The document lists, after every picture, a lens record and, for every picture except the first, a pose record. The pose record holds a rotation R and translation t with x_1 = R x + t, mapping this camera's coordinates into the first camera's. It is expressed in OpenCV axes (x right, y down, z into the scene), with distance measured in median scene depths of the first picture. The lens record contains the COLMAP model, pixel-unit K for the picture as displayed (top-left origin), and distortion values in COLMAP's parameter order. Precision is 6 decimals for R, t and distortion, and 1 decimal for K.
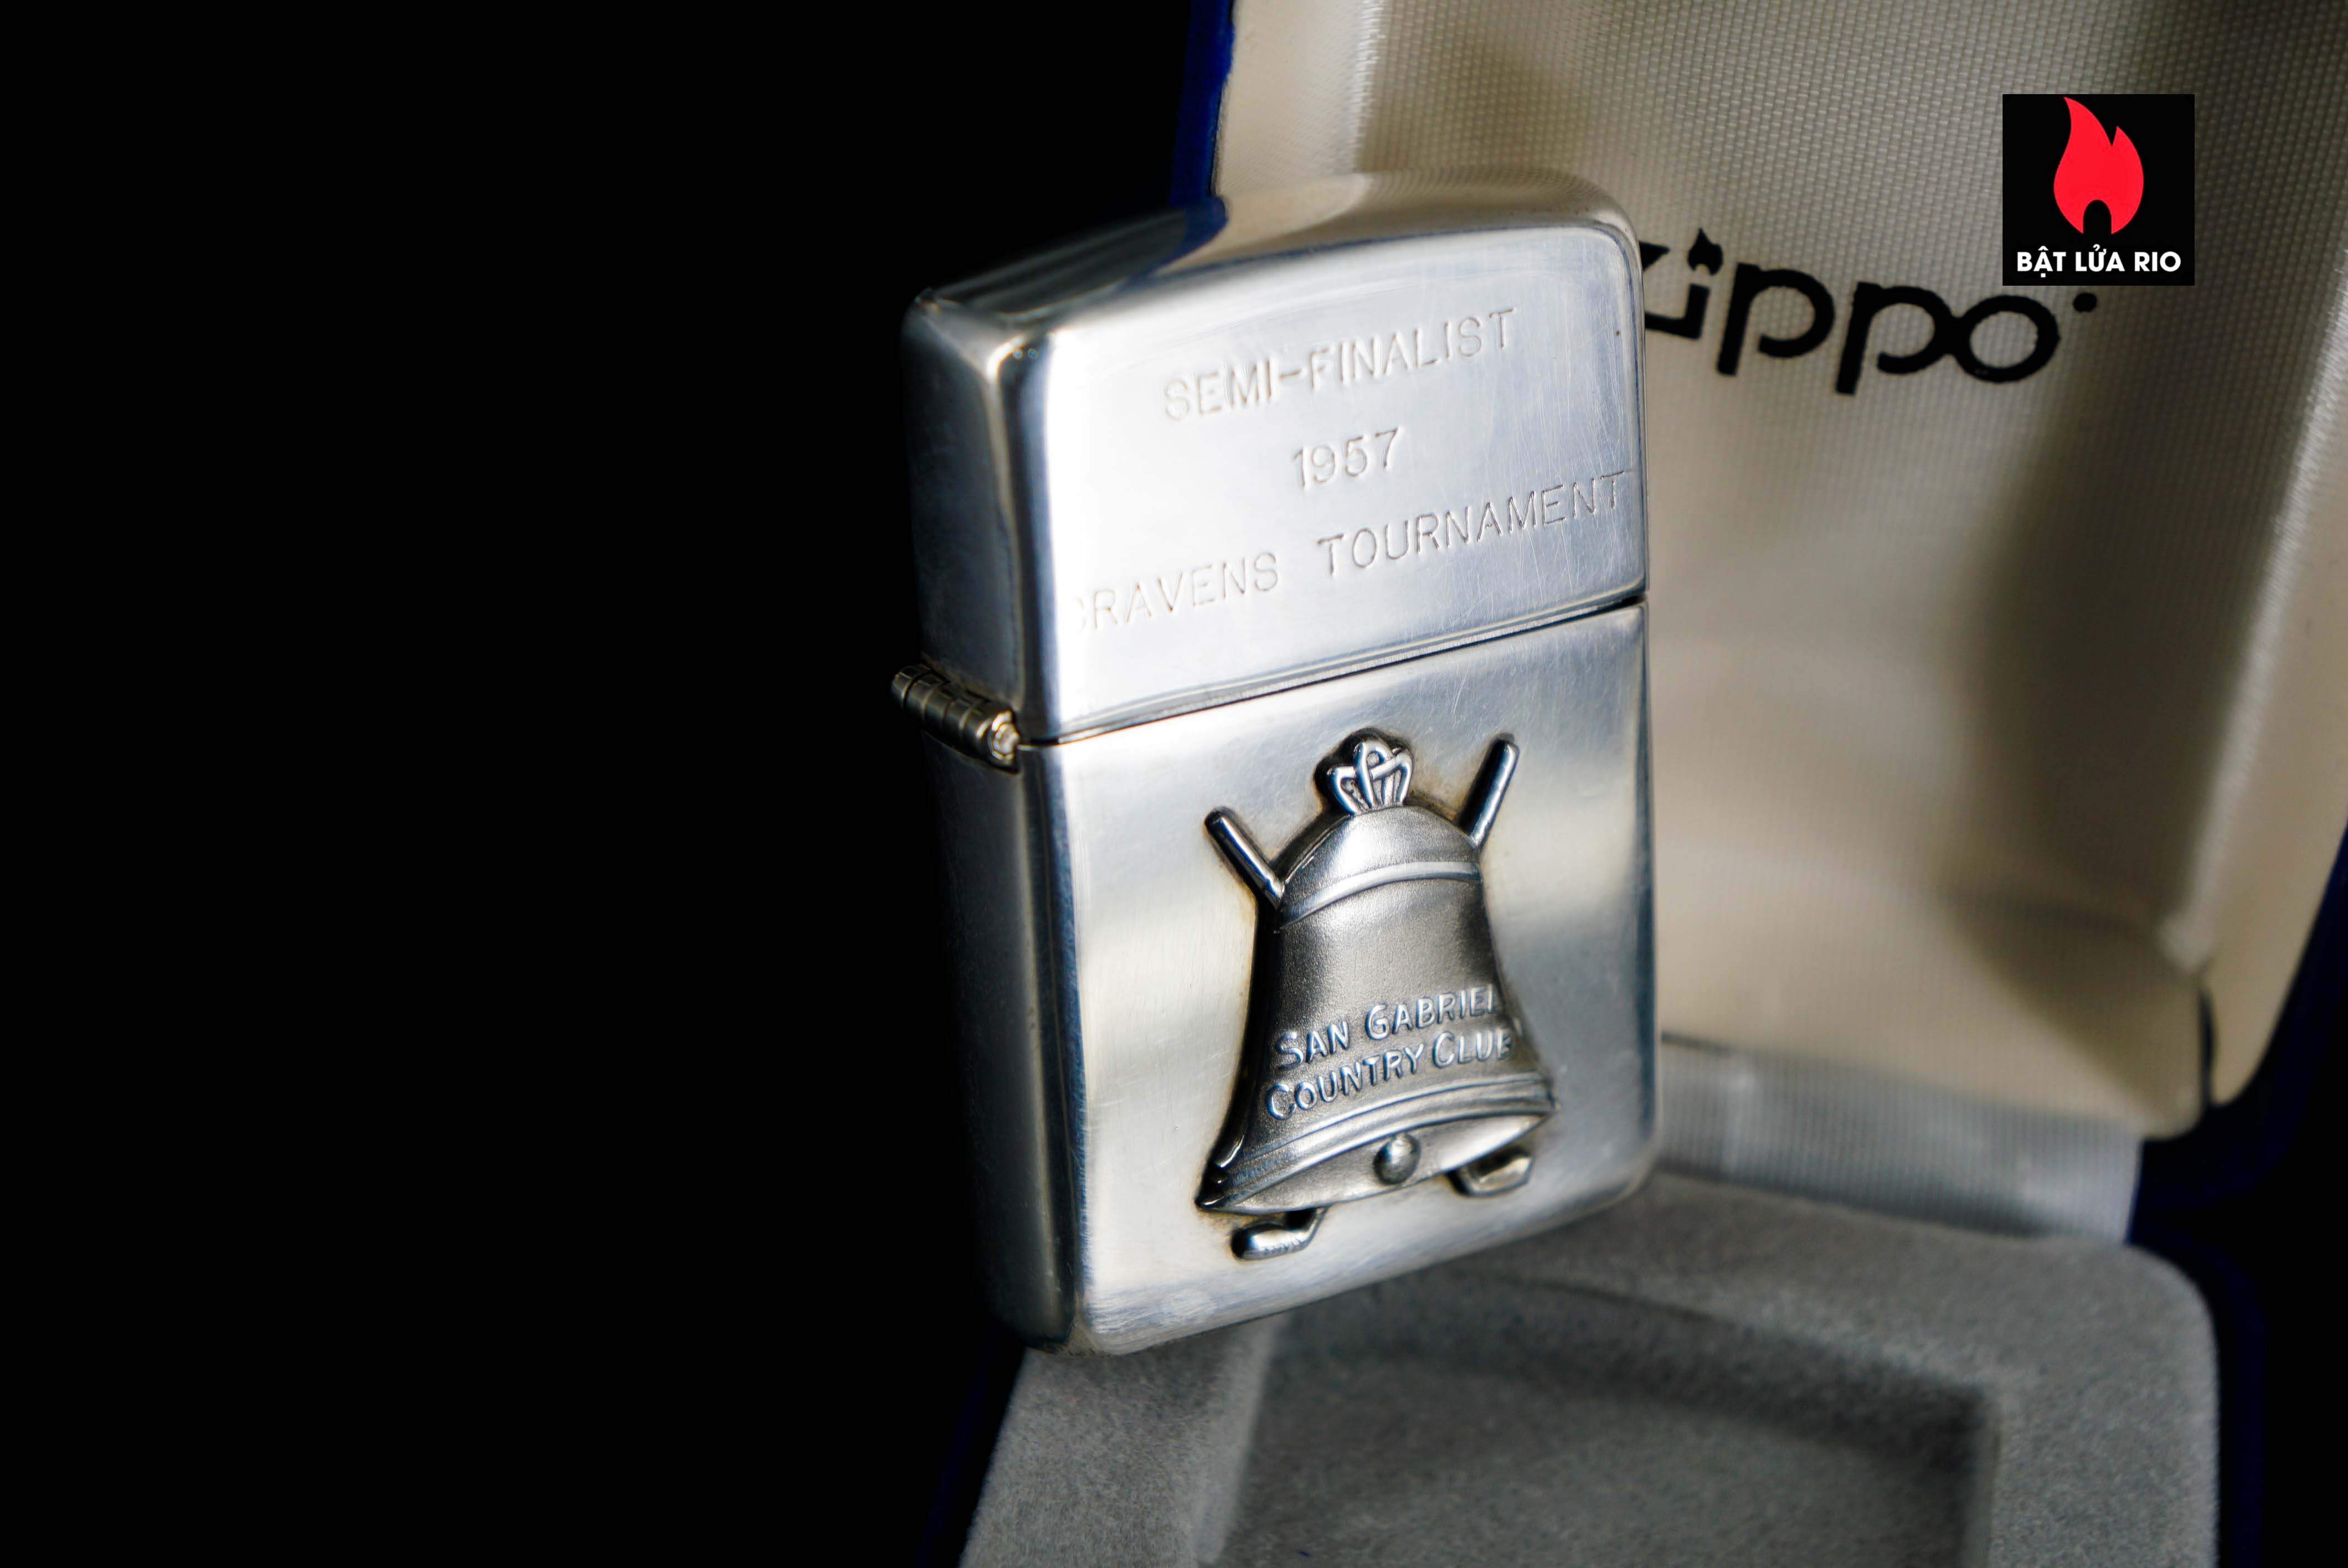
lens RADIAL K [[5617.9, 0, 1174.0], [0, 5617.9, 784.0], [0, 0, 1]] dist [0.488740, -0.616261]
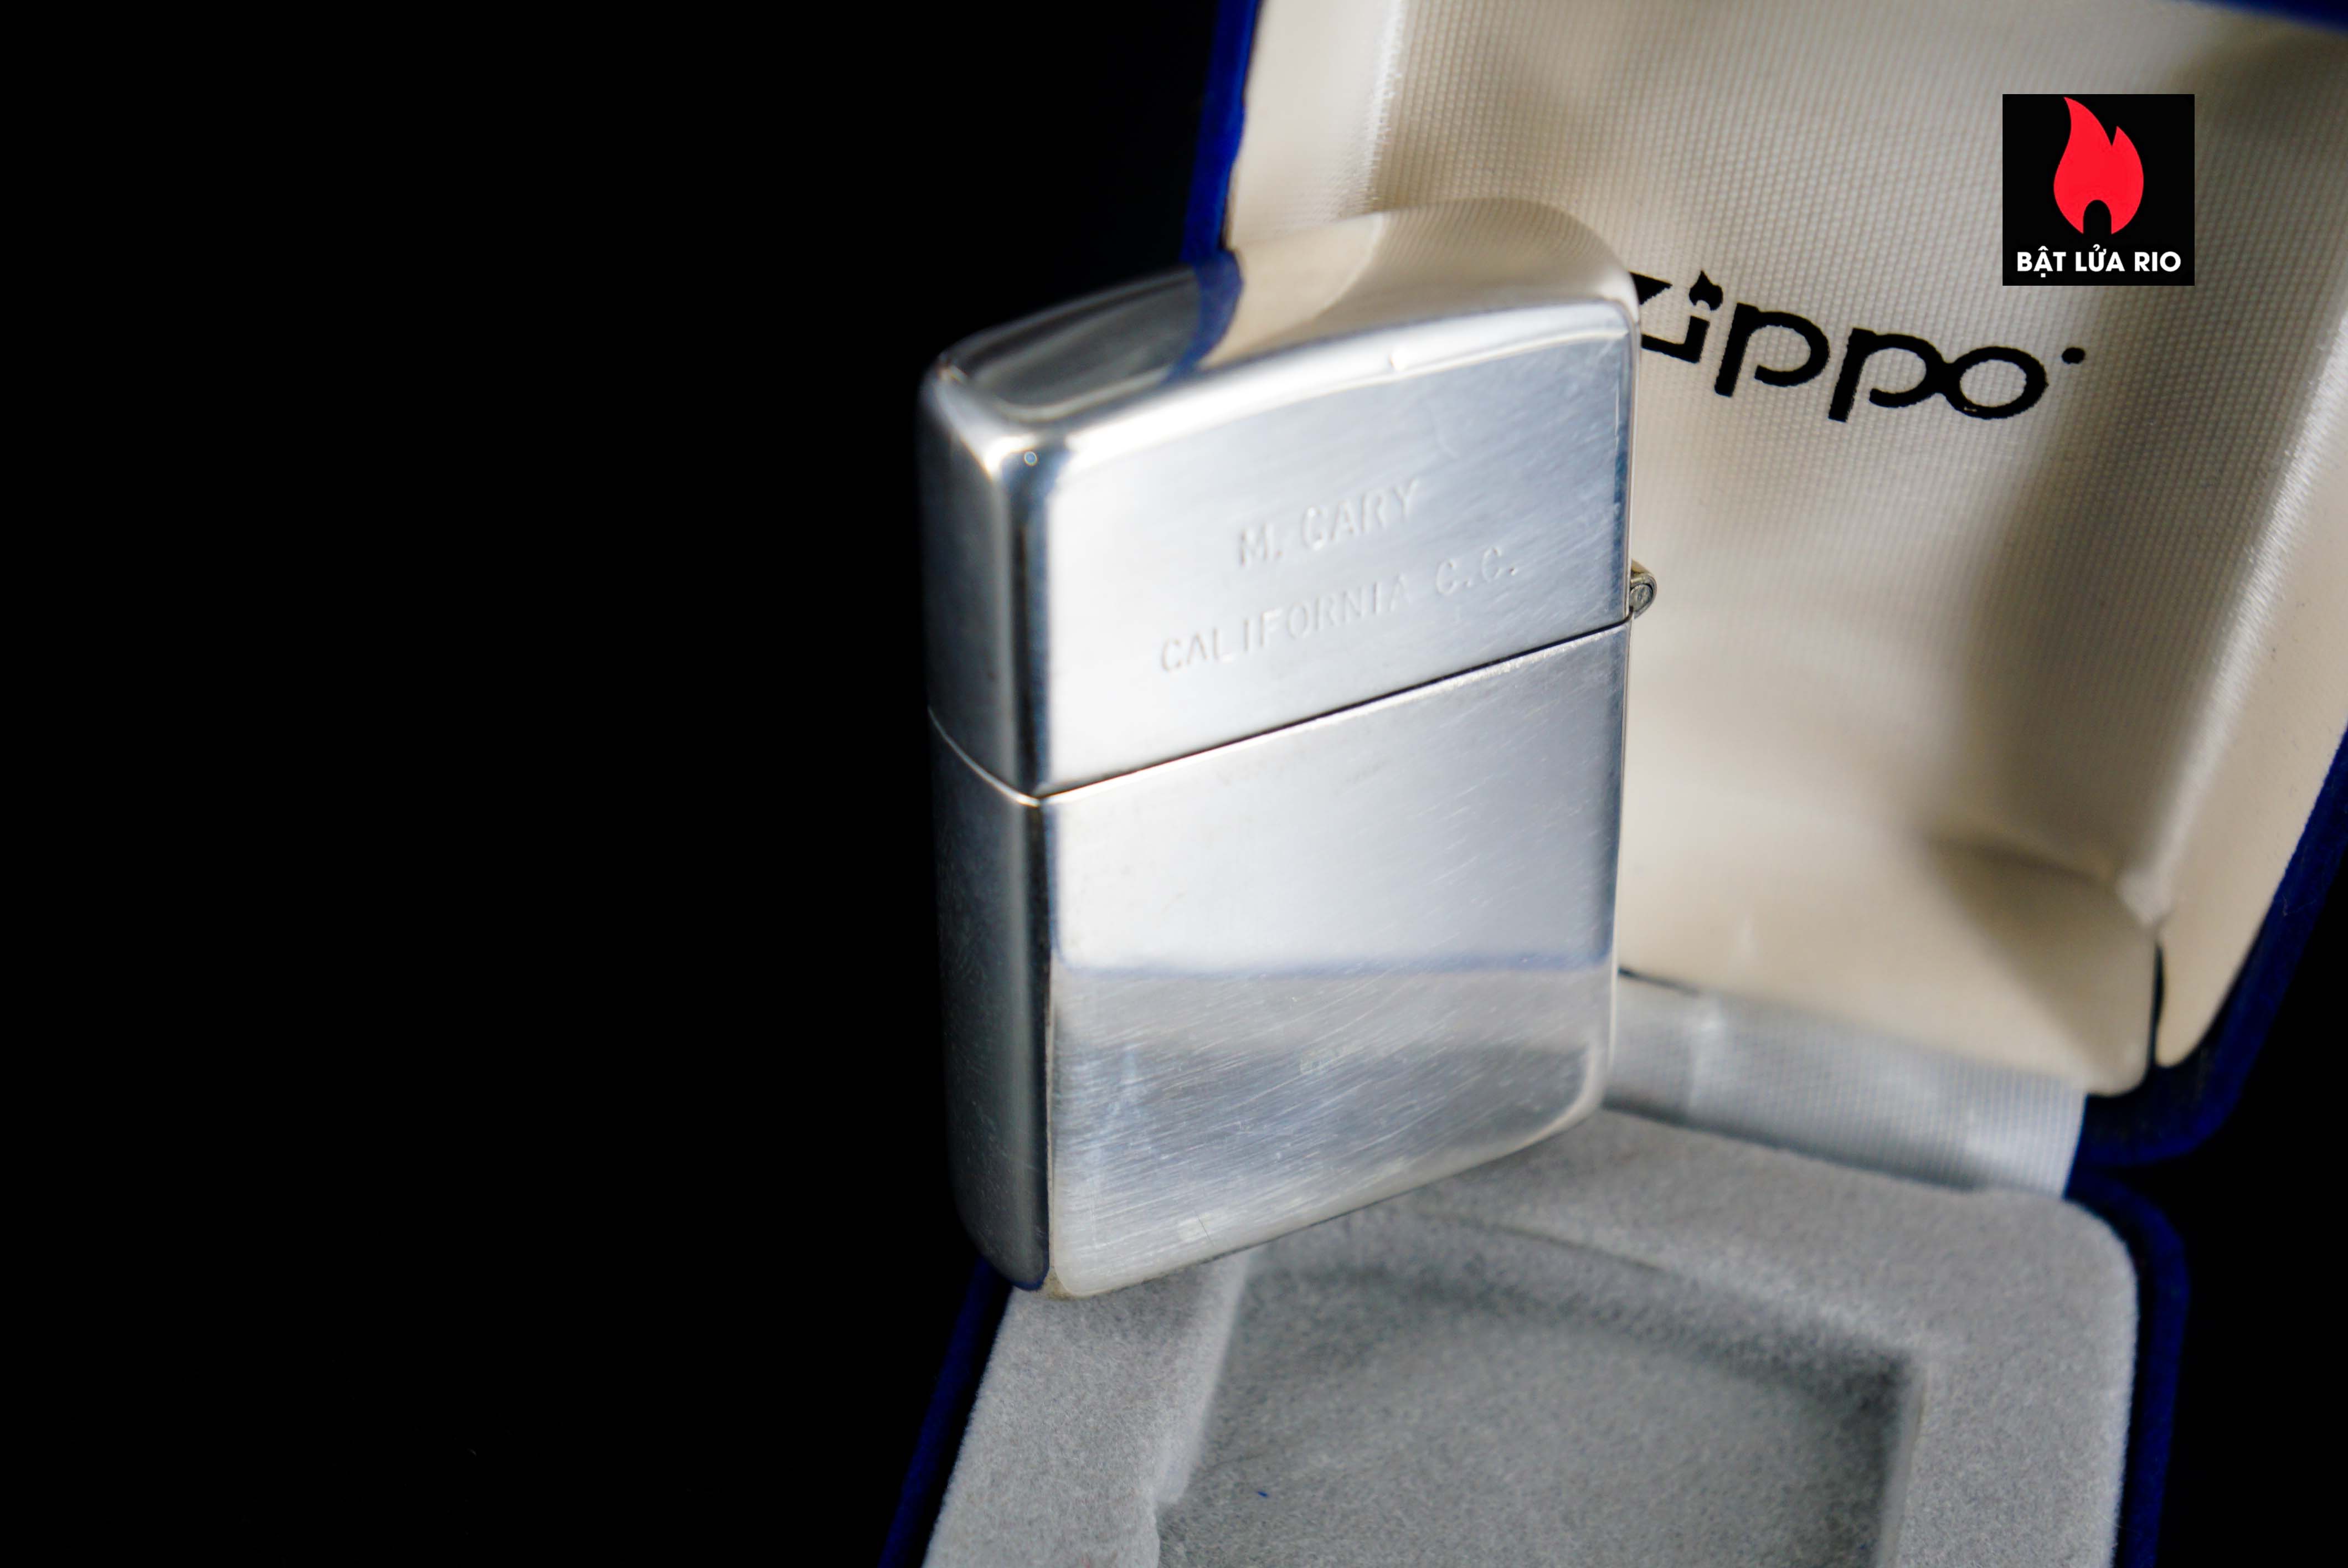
lens RADIAL K [[5617.9, 0, 1174.0], [0, 5617.9, 784.0], [0, 0, 1]] dist [0.488740, -0.616261]
pose [[0.998812, 0.043051, -0.022840, 0.024611], [-0.038176, 0.982484, 0.182393, -0.188011], [0.030292, -0.181304, 0.982960, -0.026687]]
